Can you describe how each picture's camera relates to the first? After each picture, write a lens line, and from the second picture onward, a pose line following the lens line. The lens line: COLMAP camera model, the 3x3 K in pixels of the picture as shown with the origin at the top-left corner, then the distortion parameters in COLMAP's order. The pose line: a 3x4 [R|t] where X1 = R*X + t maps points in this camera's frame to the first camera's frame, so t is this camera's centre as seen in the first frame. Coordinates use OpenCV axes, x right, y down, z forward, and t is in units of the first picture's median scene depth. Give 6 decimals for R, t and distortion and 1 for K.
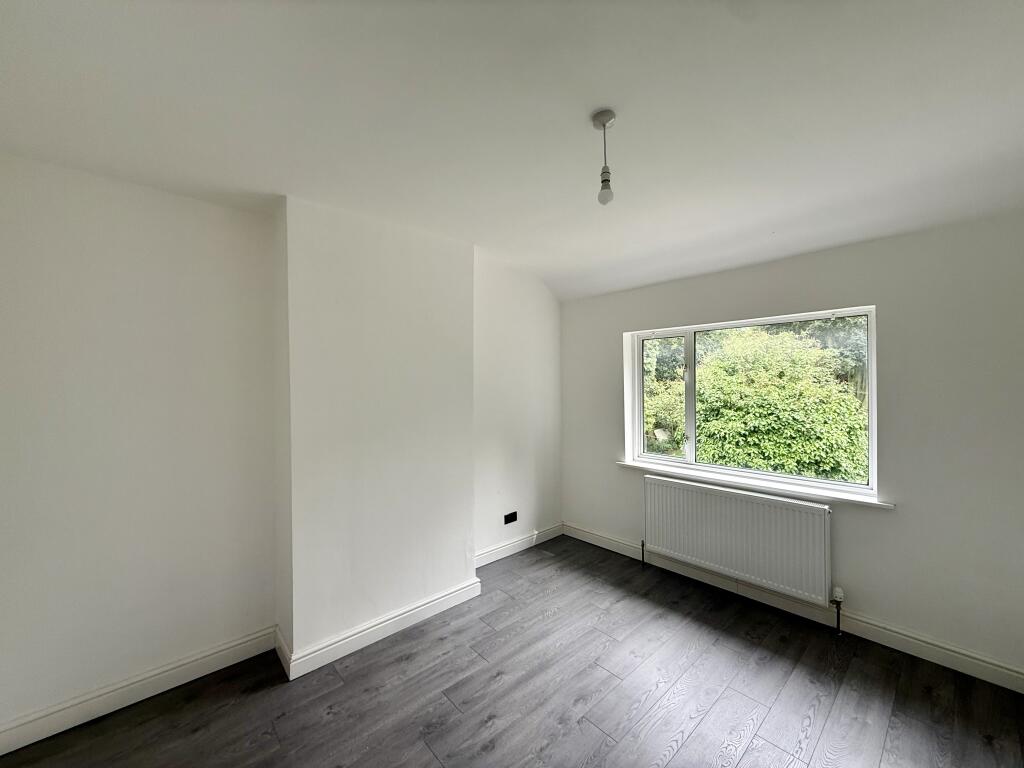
lens RADIAL K [[406.3, 0, 510.5], [0, 406.3, 382.1], [0, 0, 1]] dist [-0.002415, 0.001103]
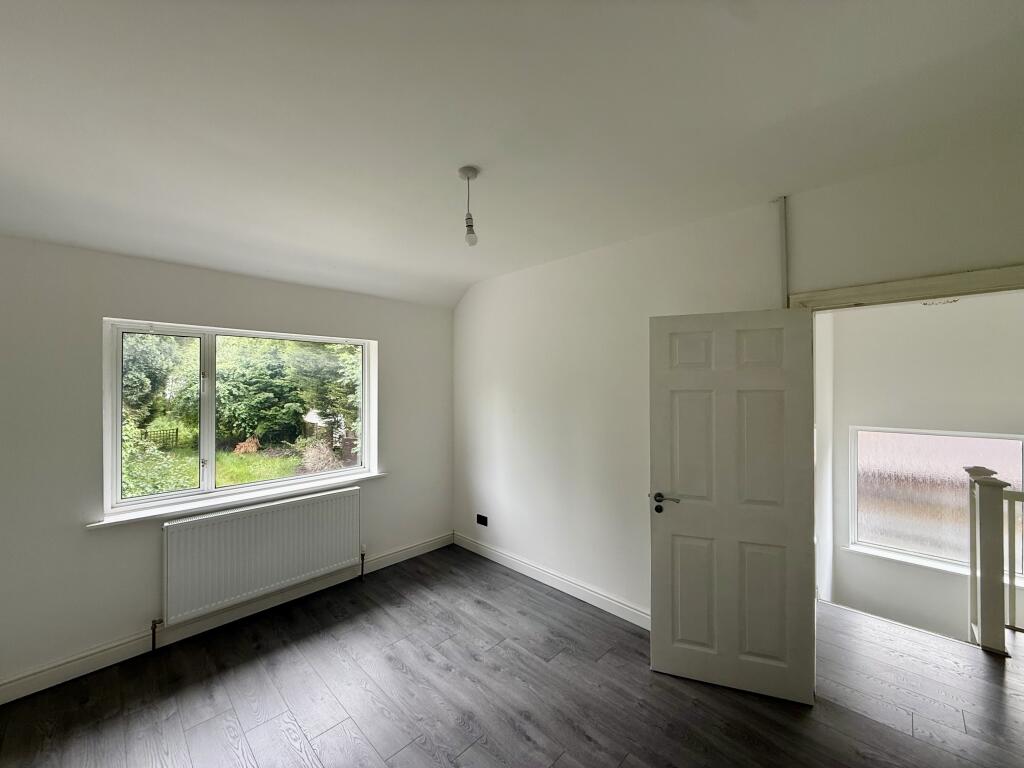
lens RADIAL K [[406.3, 0, 511.9], [0, 406.3, 380.3], [0, 0, 1]] dist [-0.002415, 0.001103]
pose [[-0.070721, 0.021179, 0.997271, -0.588897], [0.006283, 0.999764, -0.020787, -0.009348], [-0.997476, 0.004796, -0.070838, 0.592477]]
